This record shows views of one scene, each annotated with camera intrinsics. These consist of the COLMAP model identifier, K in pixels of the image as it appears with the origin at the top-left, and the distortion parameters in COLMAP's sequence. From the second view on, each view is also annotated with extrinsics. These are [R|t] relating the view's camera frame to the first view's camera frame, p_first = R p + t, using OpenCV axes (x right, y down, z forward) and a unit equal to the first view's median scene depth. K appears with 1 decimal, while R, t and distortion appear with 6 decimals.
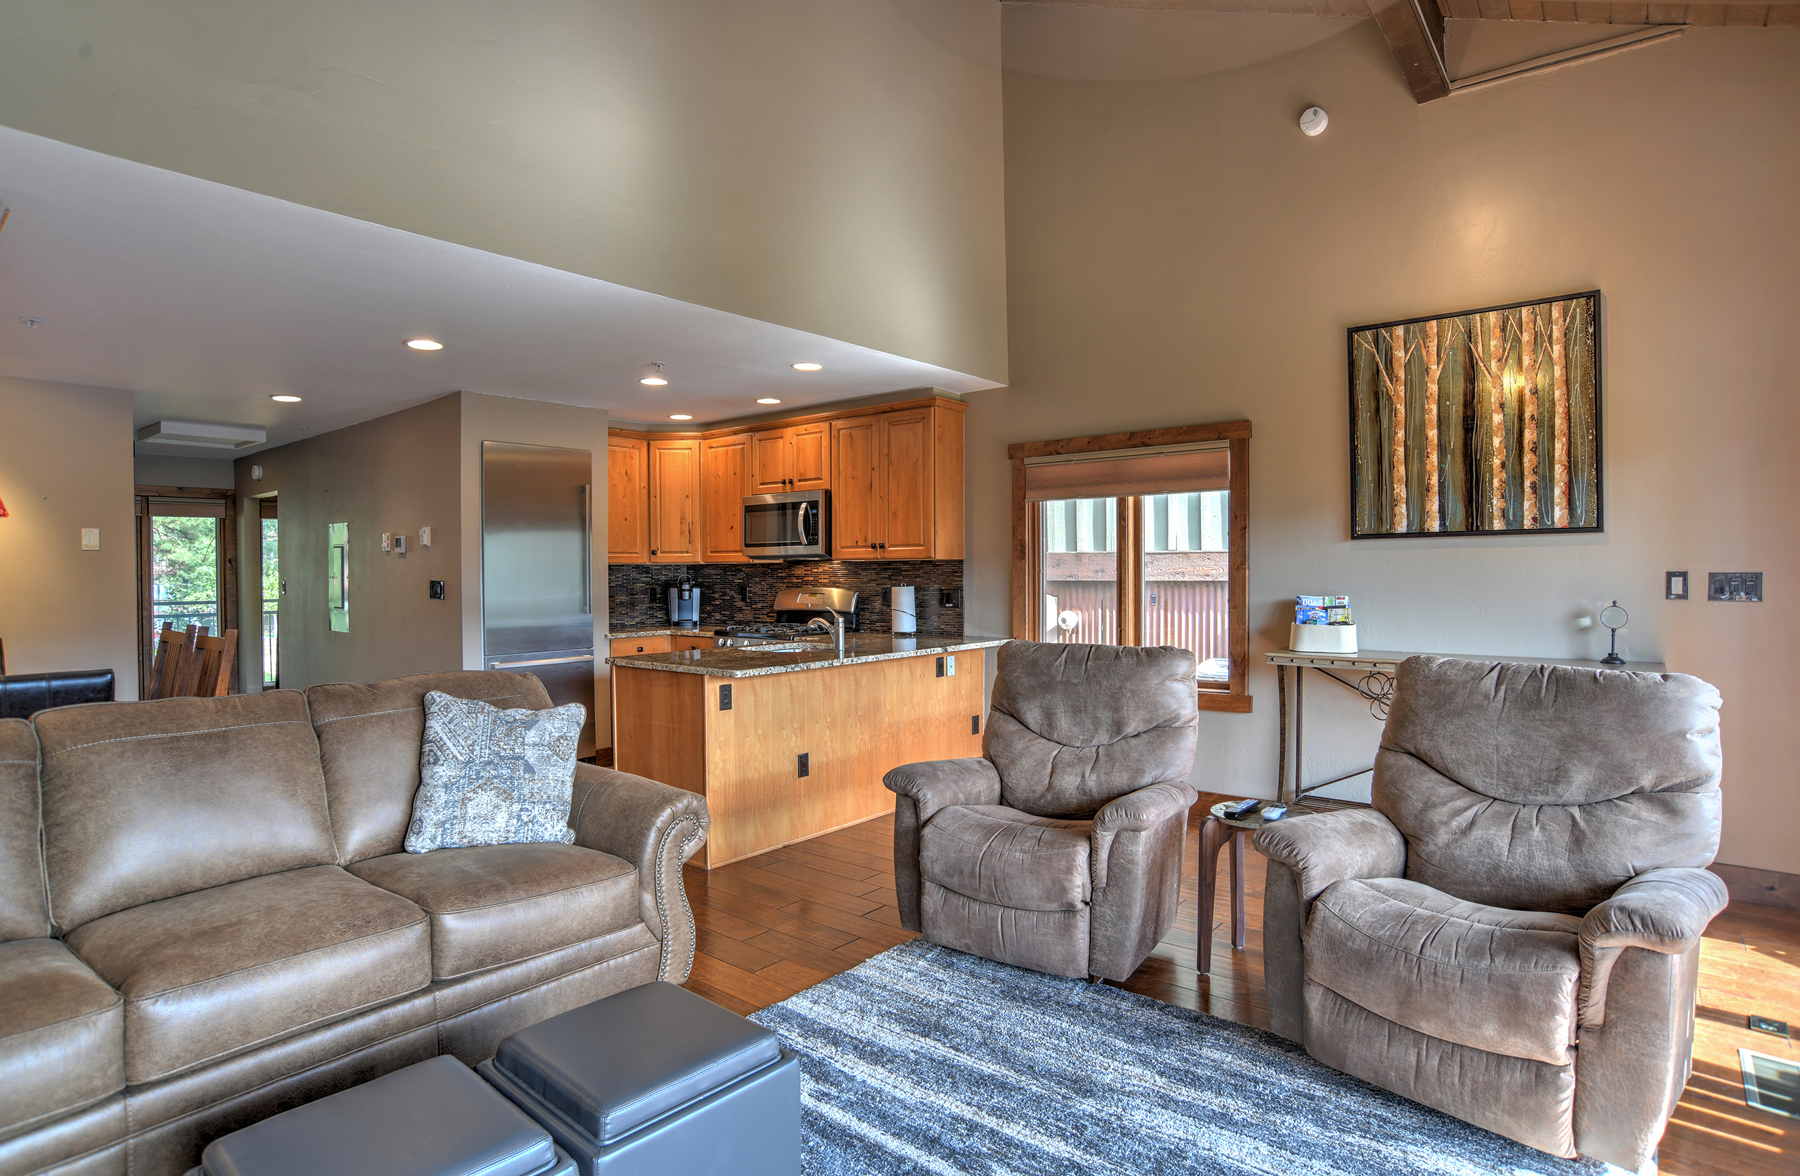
lens RADIAL K [[953.1, 0, 901.0], [0, 953.1, 598.5], [0, 0, 1]] dist [-0.095051, 0.043354]
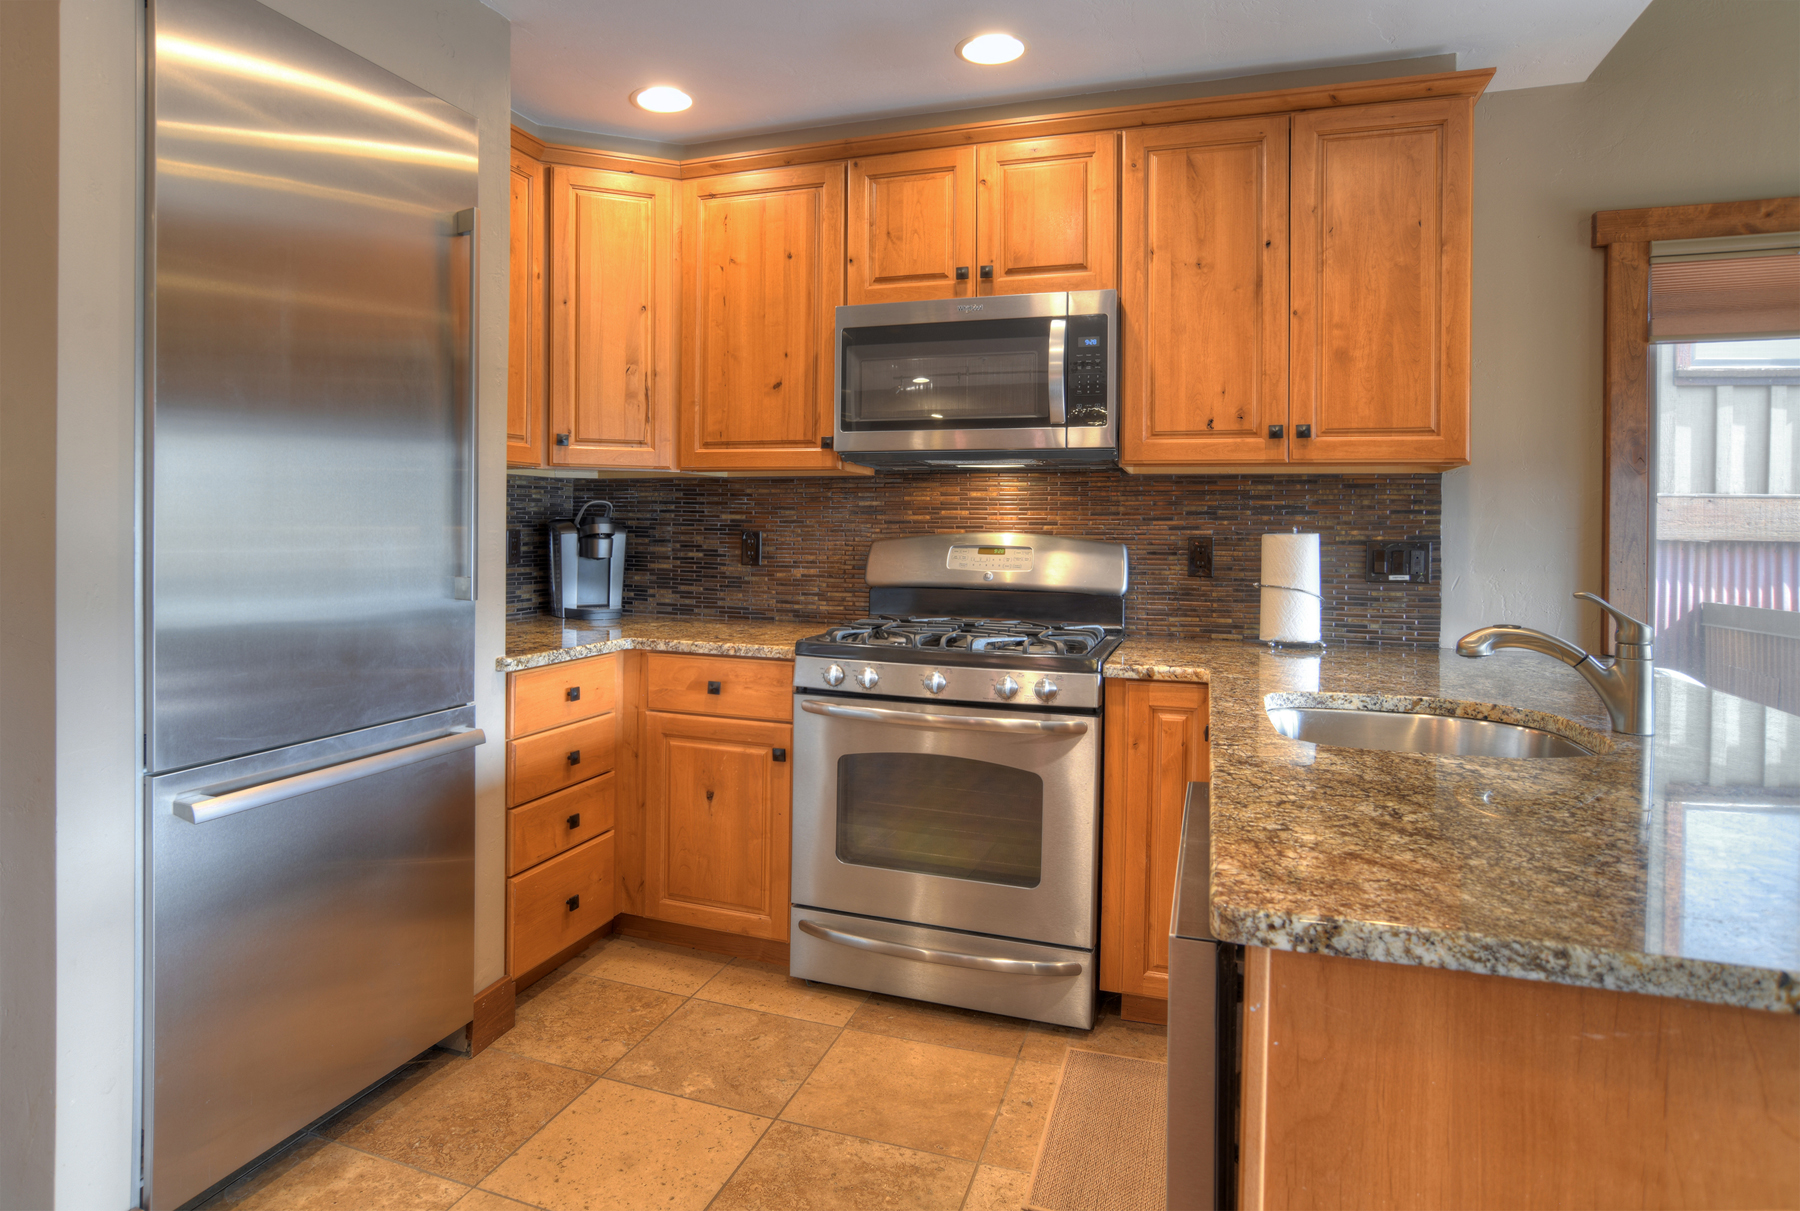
lens RADIAL K [[1045.1, 0, 852.7], [0, 1045.1, 530.5], [0, 0, 1]] dist [-0.055328, 0.016151]
pose [[0.942317, 0.016159, 0.334332, -0.316597], [-0.008420, 0.999662, -0.024582, -0.000901], [-0.334616, 0.020349, 0.942135, 0.595301]]
